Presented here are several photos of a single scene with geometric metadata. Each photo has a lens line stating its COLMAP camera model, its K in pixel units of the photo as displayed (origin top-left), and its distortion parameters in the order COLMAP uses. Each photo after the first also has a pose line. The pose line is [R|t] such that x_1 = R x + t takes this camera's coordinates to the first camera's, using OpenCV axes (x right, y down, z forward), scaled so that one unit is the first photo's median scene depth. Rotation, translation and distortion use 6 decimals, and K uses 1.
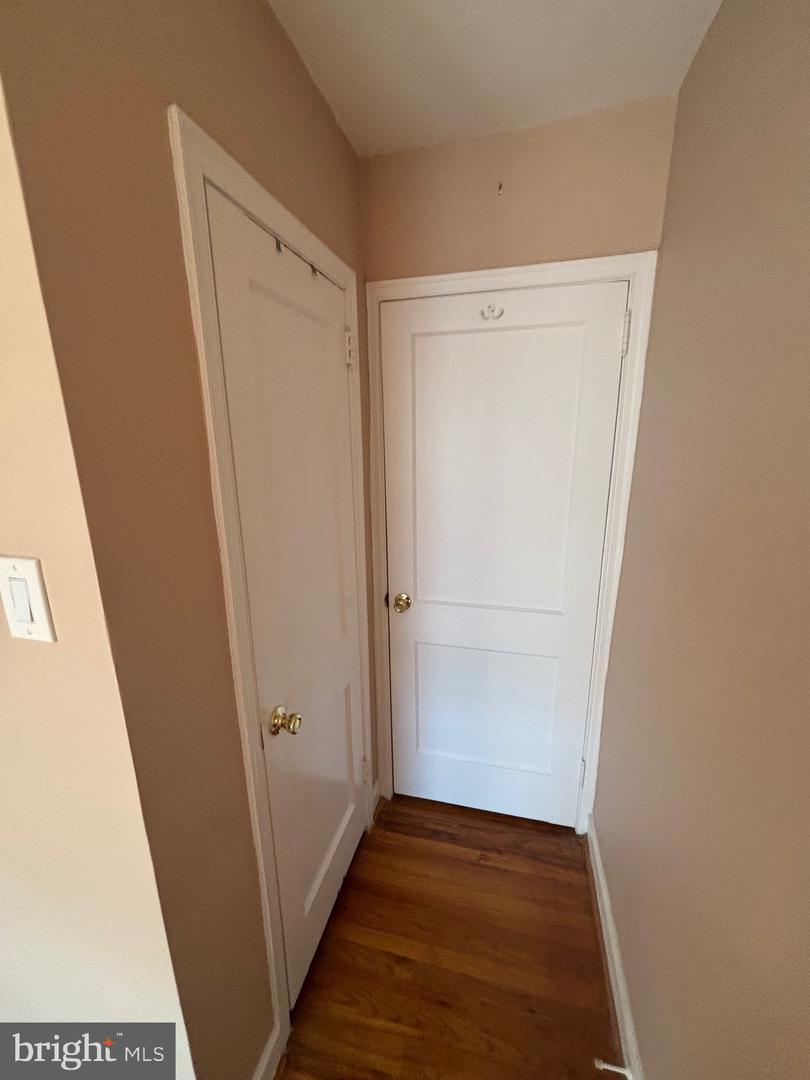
lens RADIAL K [[438.1, 0, 405.0], [0, 438.1, 540.0], [0, 0, 1]] dist [0.013272, -0.004800]
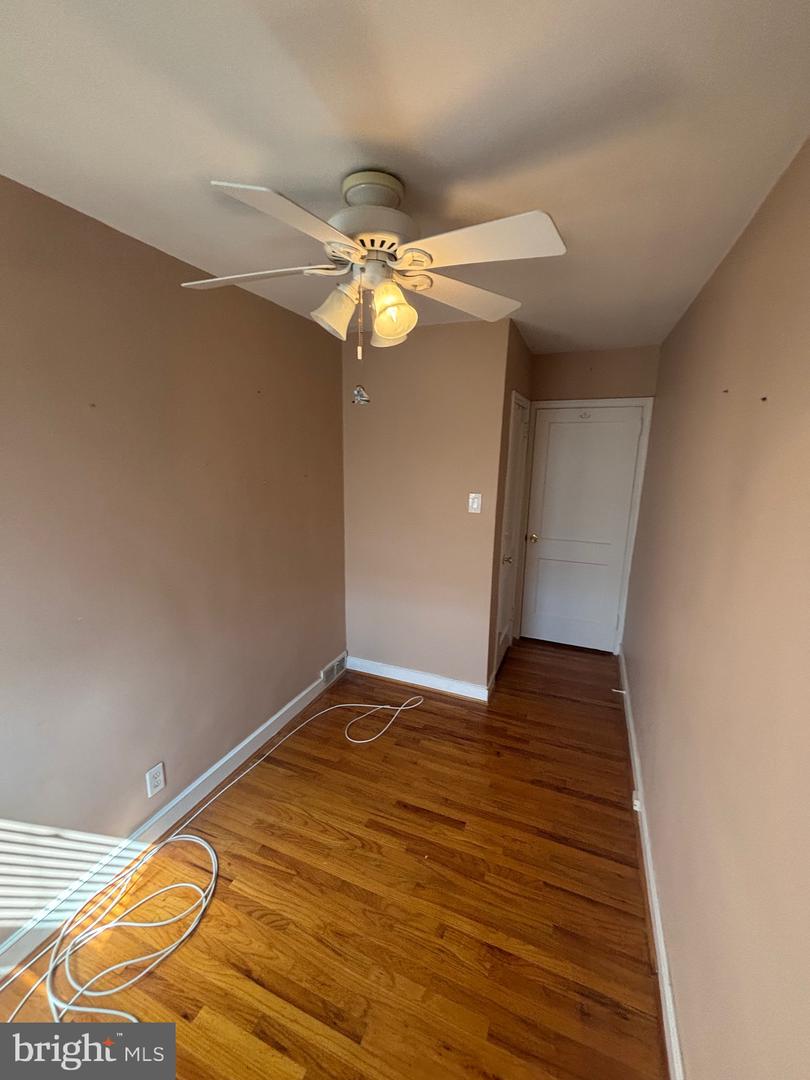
lens RADIAL K [[438.1, 0, 405.0], [0, 438.1, 540.0], [0, 0, 1]] dist [0.013272, -0.004800]
pose [[0.989280, 0.053213, -0.135989, -0.340722], [-0.057166, 0.998043, -0.025331, 0.239829], [0.134375, 0.032833, 0.990386, -1.239349]]
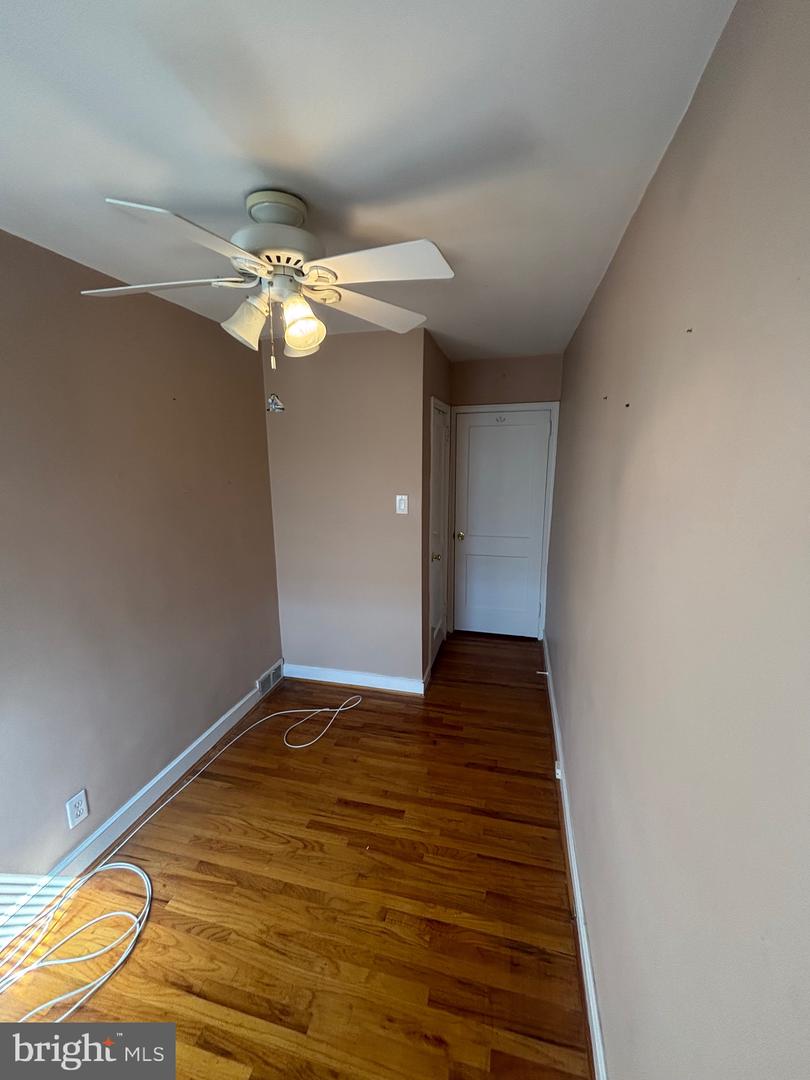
lens RADIAL K [[438.1, 0, 405.0], [0, 438.1, 540.0], [0, 0, 1]] dist [0.013272, -0.004800]
pose [[0.999995, 0.002258, 0.002147, -0.302933], [-0.002176, 0.999294, -0.037514, 0.247520], [-0.002230, 0.037509, 0.999294, -1.282535]]
